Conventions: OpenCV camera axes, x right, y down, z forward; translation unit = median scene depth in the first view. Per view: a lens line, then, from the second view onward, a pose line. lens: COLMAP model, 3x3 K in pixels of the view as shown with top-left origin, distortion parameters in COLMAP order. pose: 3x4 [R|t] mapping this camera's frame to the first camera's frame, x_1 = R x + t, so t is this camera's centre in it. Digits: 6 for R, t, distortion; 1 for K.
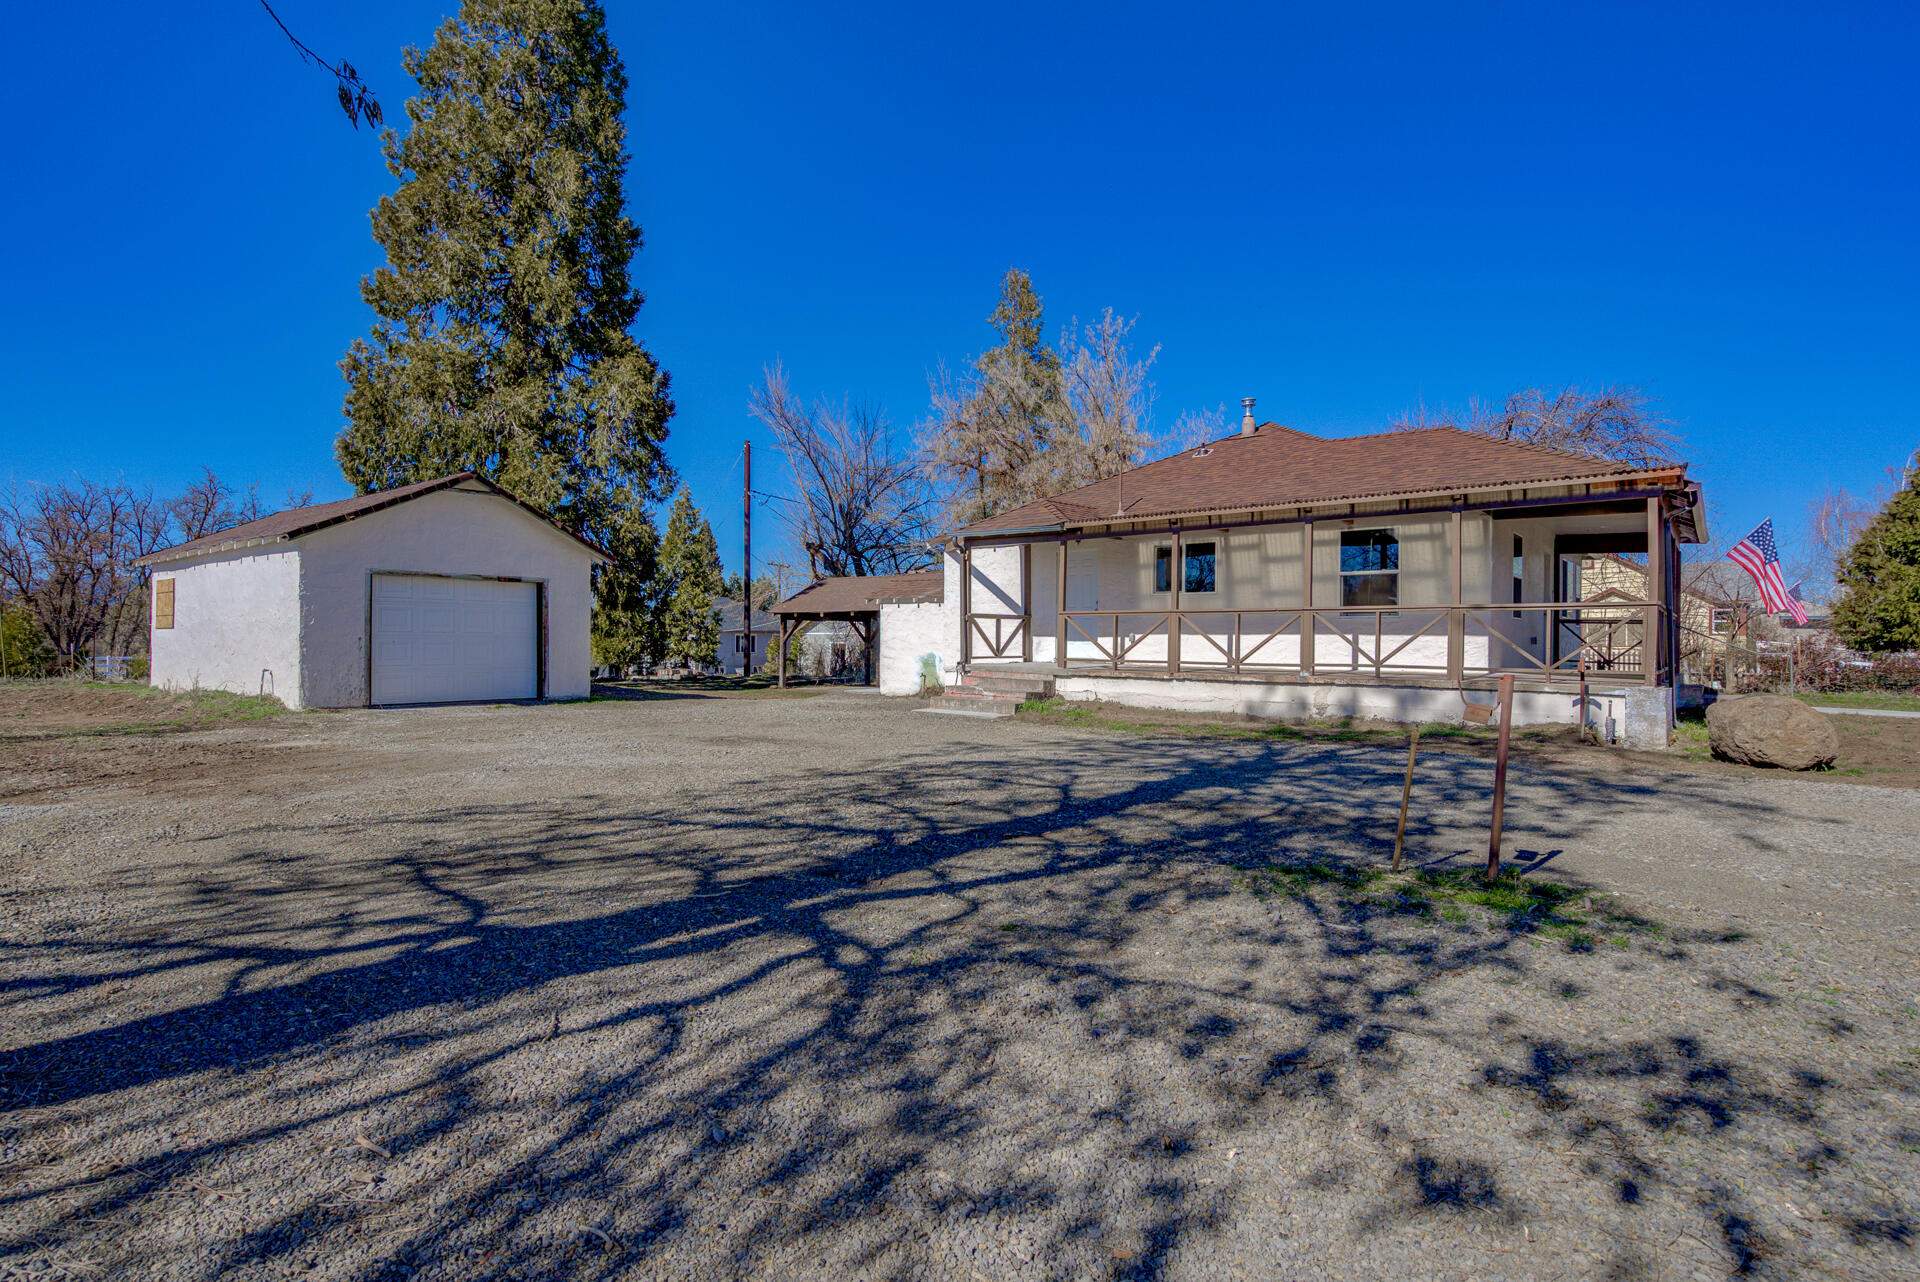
lens RADIAL K [[927.5, 0, 952.4], [0, 927.5, 639.0], [0, 0, 1]] dist [0.000365, -0.000126]
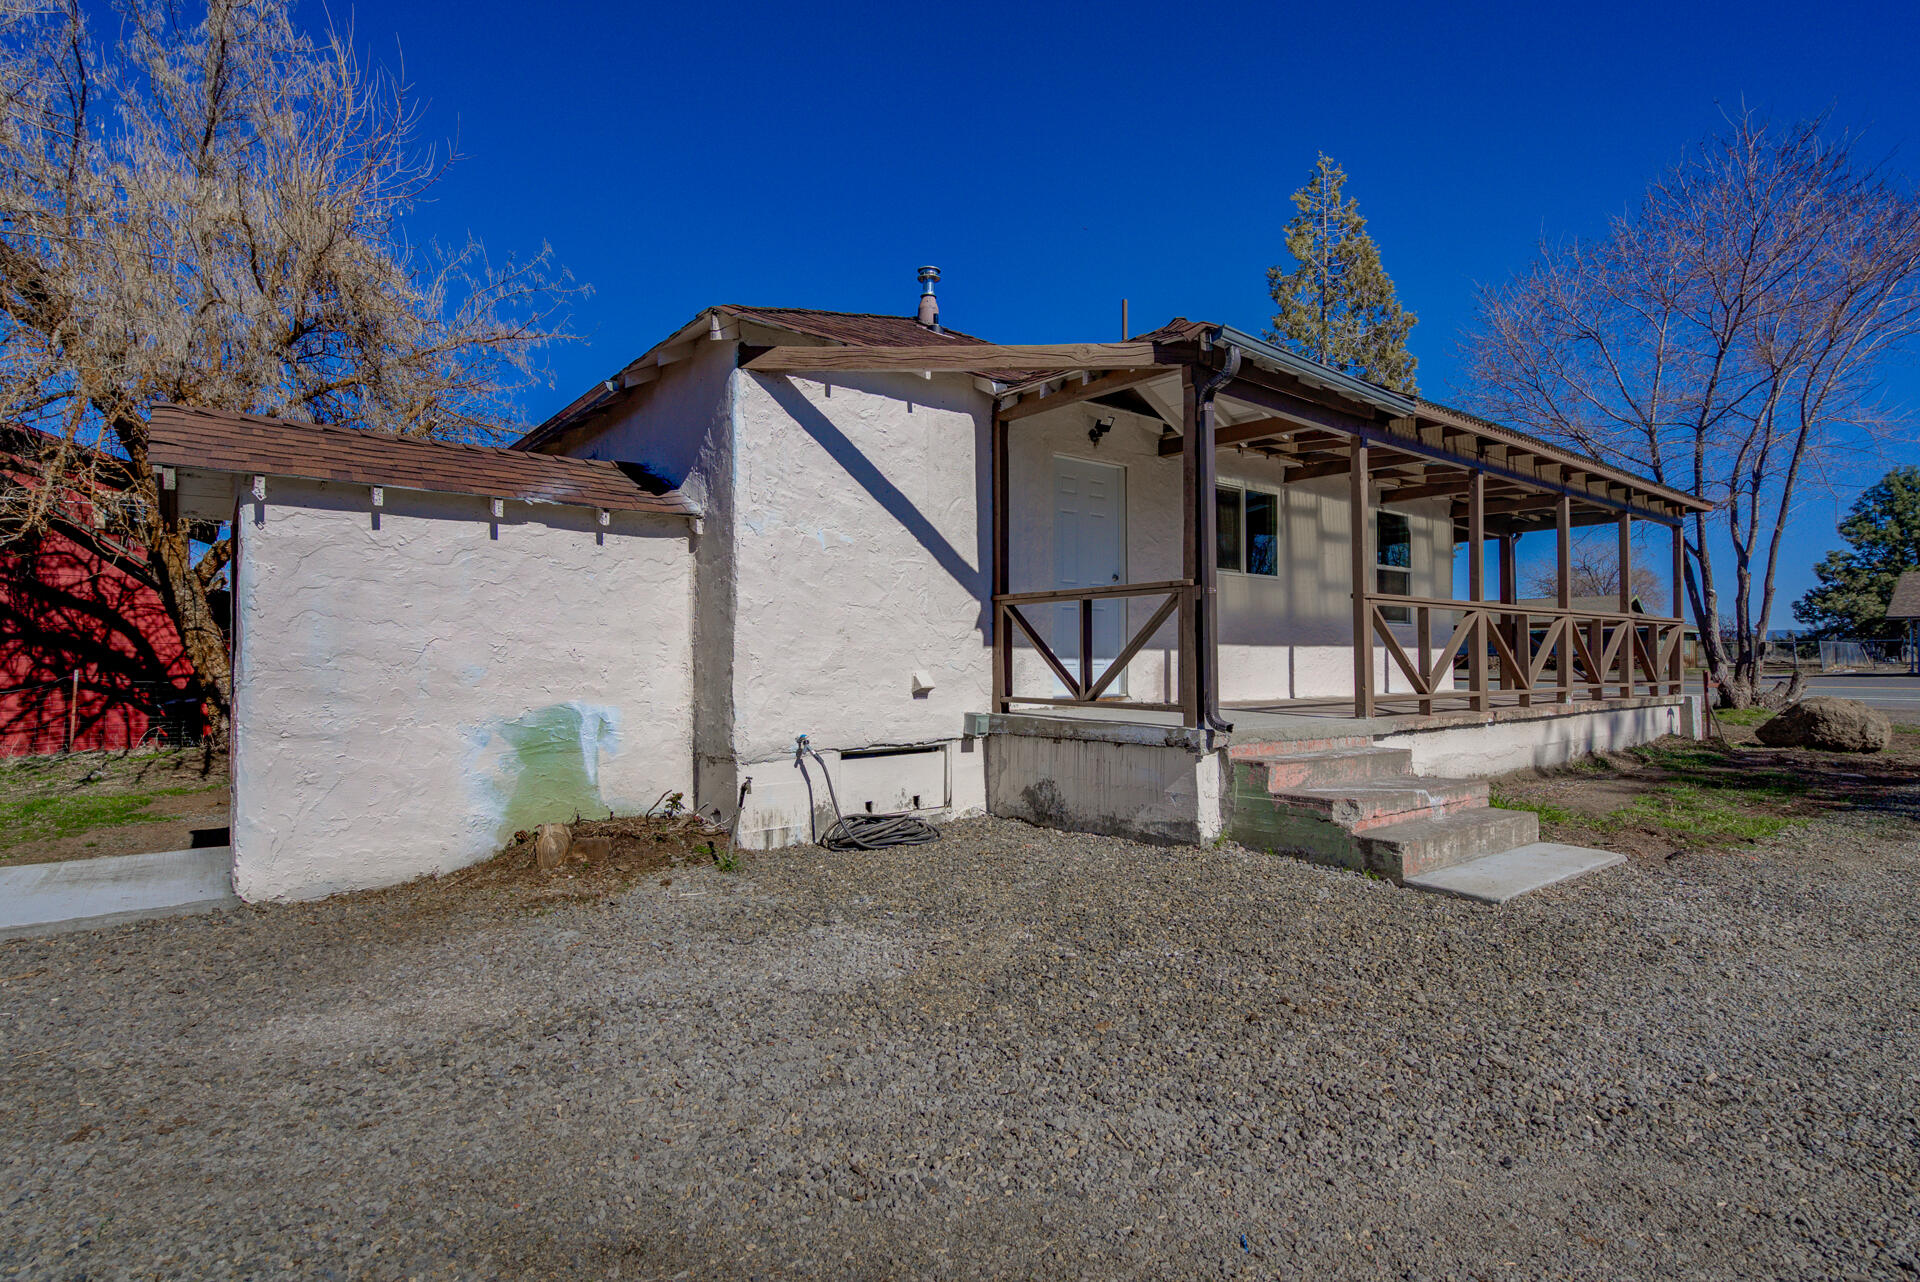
lens RADIAL K [[927.5, 0, 952.4], [0, 927.5, 639.0], [0, 0, 1]] dist [0.000365, -0.000126]
pose [[0.196099, 0.012616, 0.980503, -0.355688], [0.003515, 0.999902, -0.013569, -0.001192], [-0.980578, 0.006108, 0.196035, 1.070685]]
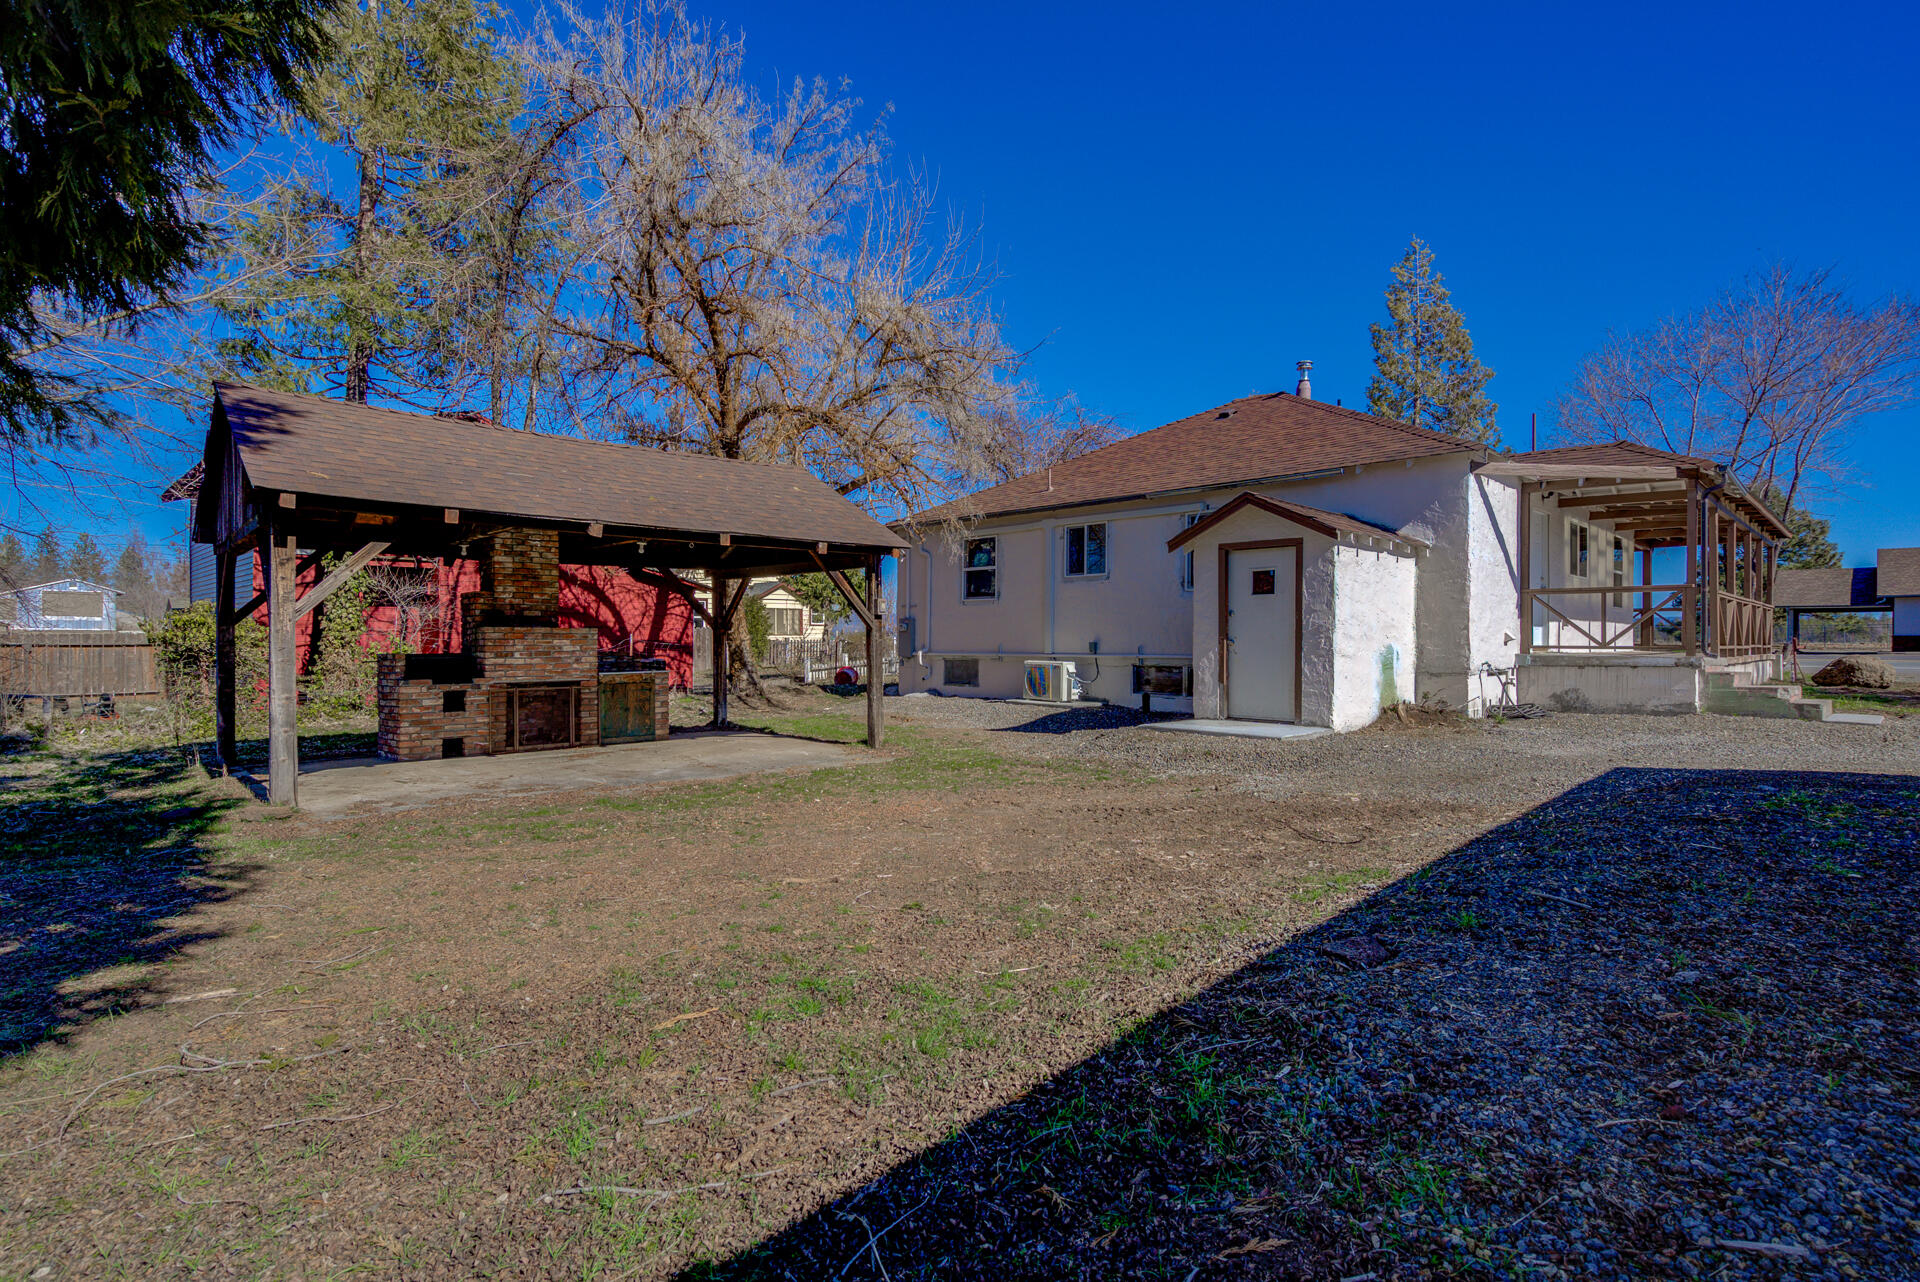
lens RADIAL K [[908.1, 0, 962.3], [0, 908.1, 640.9], [0, 0, 1]] dist [0.001311, -0.000387]
pose [[0.095365, -0.009034, 0.995401, -0.771048], [-0.001785, 0.999956, 0.009246, 0.010519], [-0.995441, -0.002658, 0.095345, 1.573252]]
